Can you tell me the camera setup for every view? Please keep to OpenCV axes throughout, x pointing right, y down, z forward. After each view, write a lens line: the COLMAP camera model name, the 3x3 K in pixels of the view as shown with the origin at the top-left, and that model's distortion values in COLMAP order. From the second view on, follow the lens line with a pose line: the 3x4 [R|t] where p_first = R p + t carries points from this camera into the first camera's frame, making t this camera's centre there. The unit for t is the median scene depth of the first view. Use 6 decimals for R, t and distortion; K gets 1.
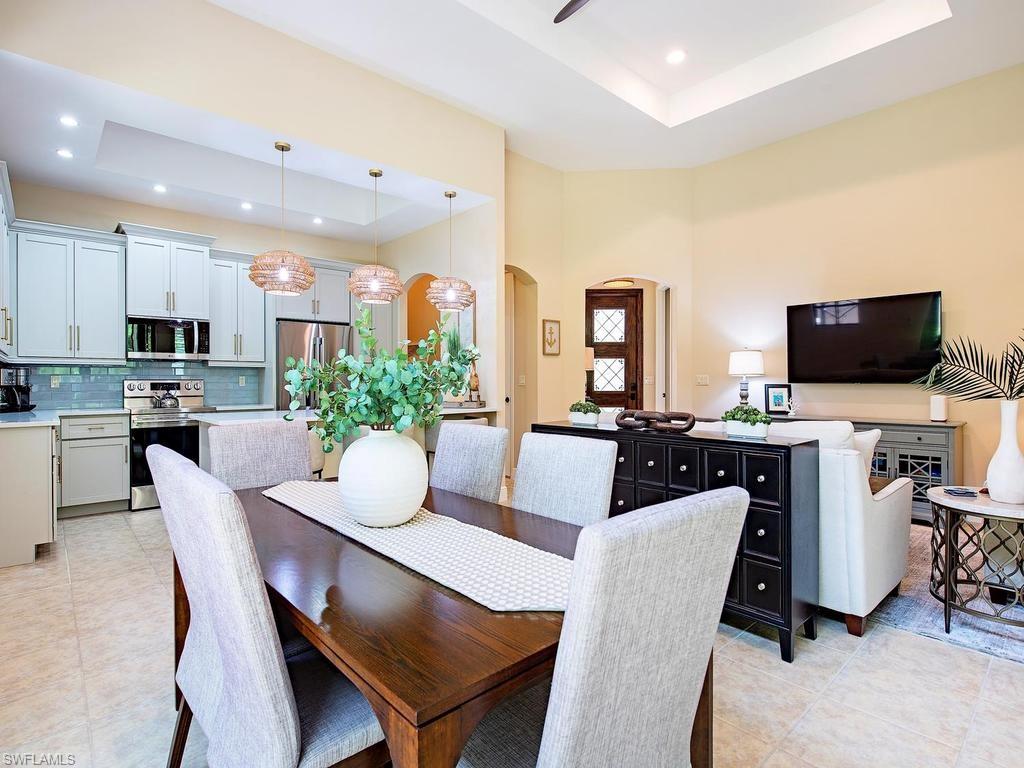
lens RADIAL K [[528.1, 0, 511.7], [0, 528.1, 379.2], [0, 0, 1]] dist [-0.004979, -0.000340]
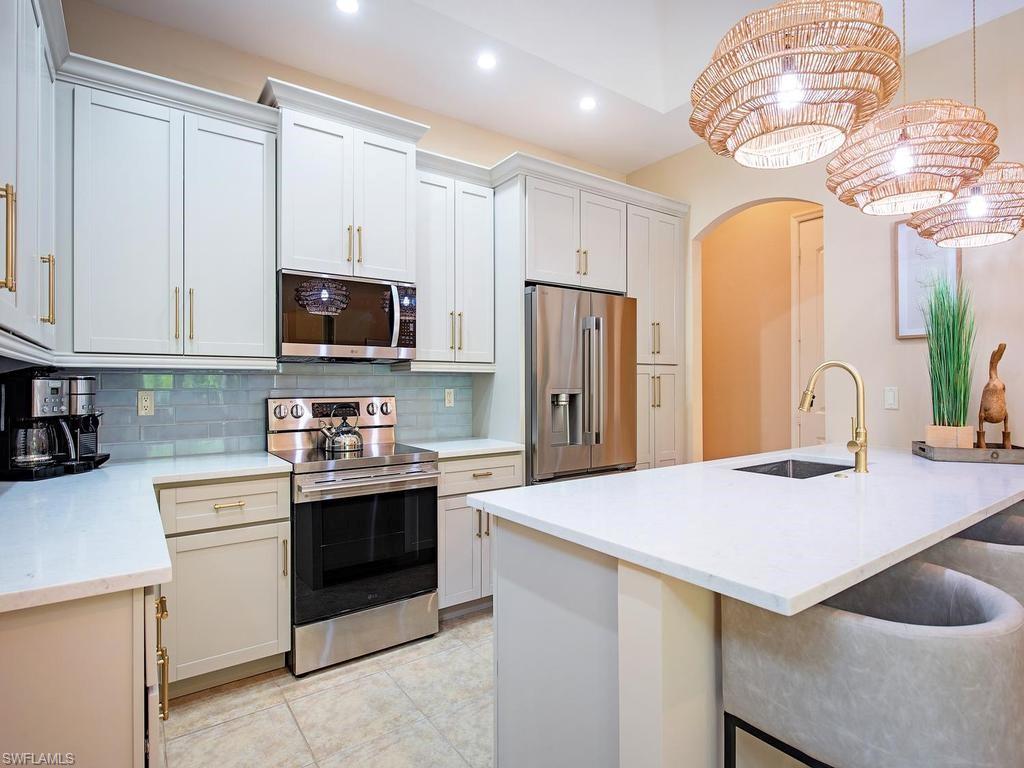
lens RADIAL K [[546.9, 0, 514.4], [0, 546.9, 379.2], [0, 0, 1]] dist [-0.002057, -0.001191]
pose [[0.993397, -0.003638, -0.114667, -0.446158], [0.002668, 0.999959, -0.008610, -0.012780], [0.114694, 0.008247, 0.993367, 0.507064]]
